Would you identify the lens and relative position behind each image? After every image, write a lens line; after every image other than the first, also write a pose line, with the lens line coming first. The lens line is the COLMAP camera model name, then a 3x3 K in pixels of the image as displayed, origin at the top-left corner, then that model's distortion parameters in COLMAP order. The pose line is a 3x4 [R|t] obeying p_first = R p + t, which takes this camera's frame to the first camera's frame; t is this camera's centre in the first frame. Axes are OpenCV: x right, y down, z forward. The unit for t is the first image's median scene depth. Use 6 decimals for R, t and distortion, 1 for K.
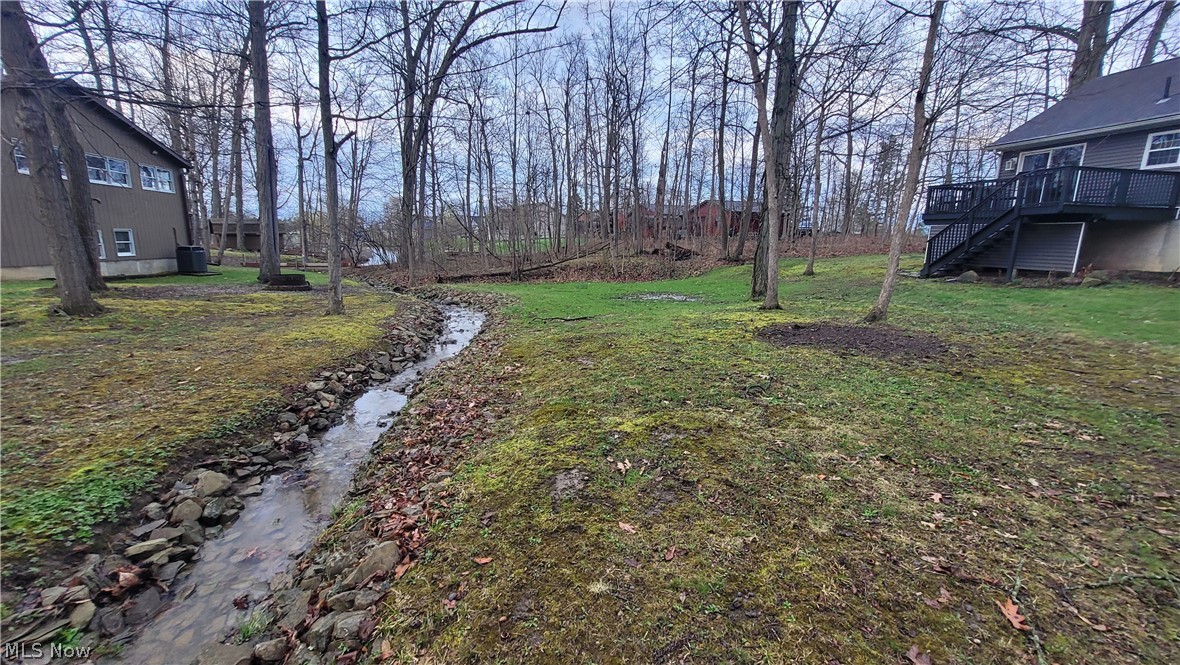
lens RADIAL K [[461.9, 0, 590.0], [0, 461.9, 332.5], [0, 0, 1]] dist [-0.002001, -0.000264]
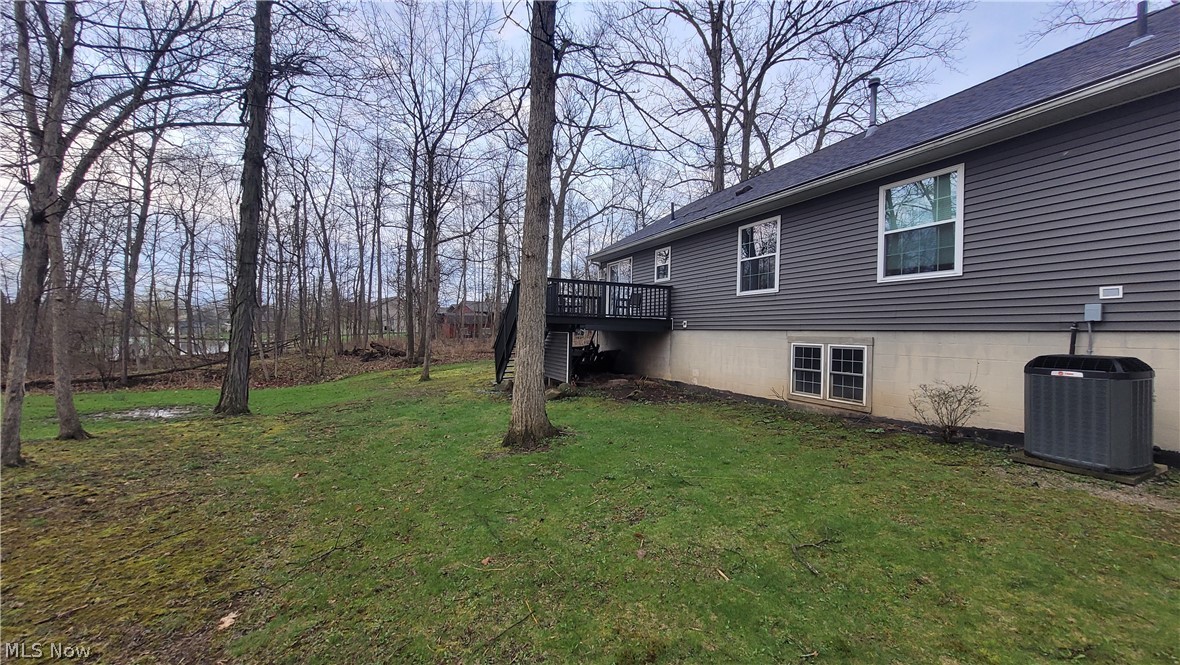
lens RADIAL K [[464.0, 0, 586.9], [0, 464.0, 335.2], [0, 0, 1]] dist [0.000149, -0.000332]
pose [[0.982734, 0.011471, 0.184670, 0.817113], [0.024472, 0.981249, -0.191183, -0.038023], [-0.183400, 0.192401, 0.964026, 0.035547]]
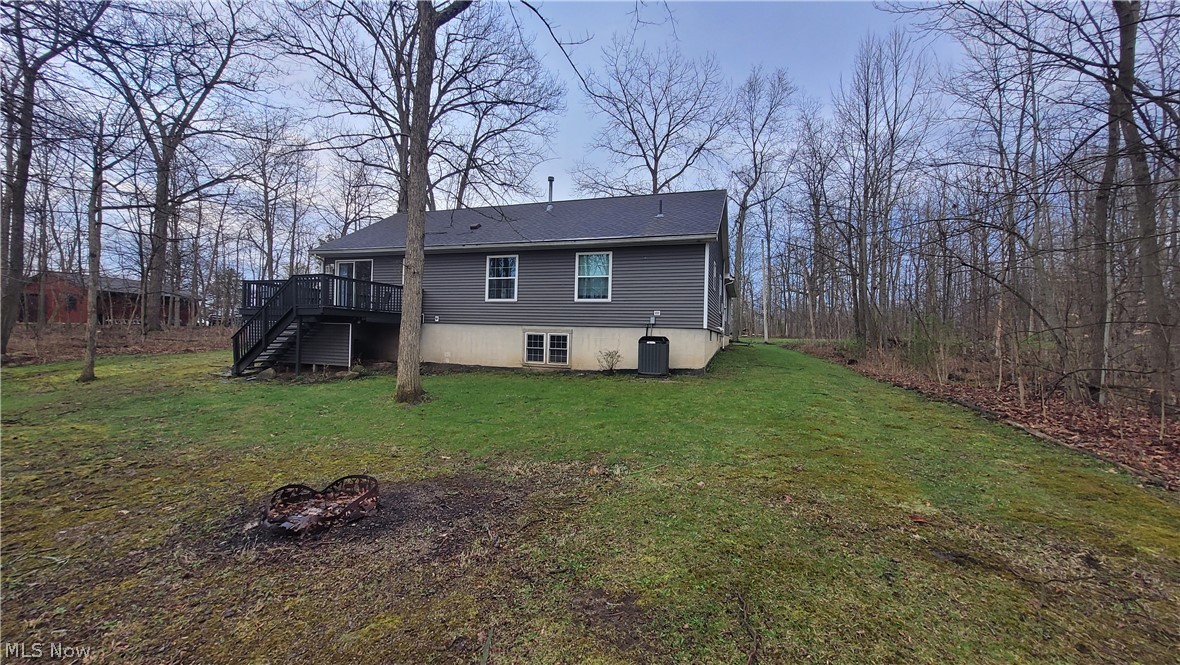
lens RADIAL K [[464.0, 0, 586.9], [0, 464.0, 335.2], [0, 0, 1]] dist [0.000149, -0.000332]
pose [[0.537398, 0.008303, 0.843288, 0.360898], [0.146095, 0.983916, -0.102789, -0.003690], [-0.830578, 0.178438, 0.527541, -0.088060]]
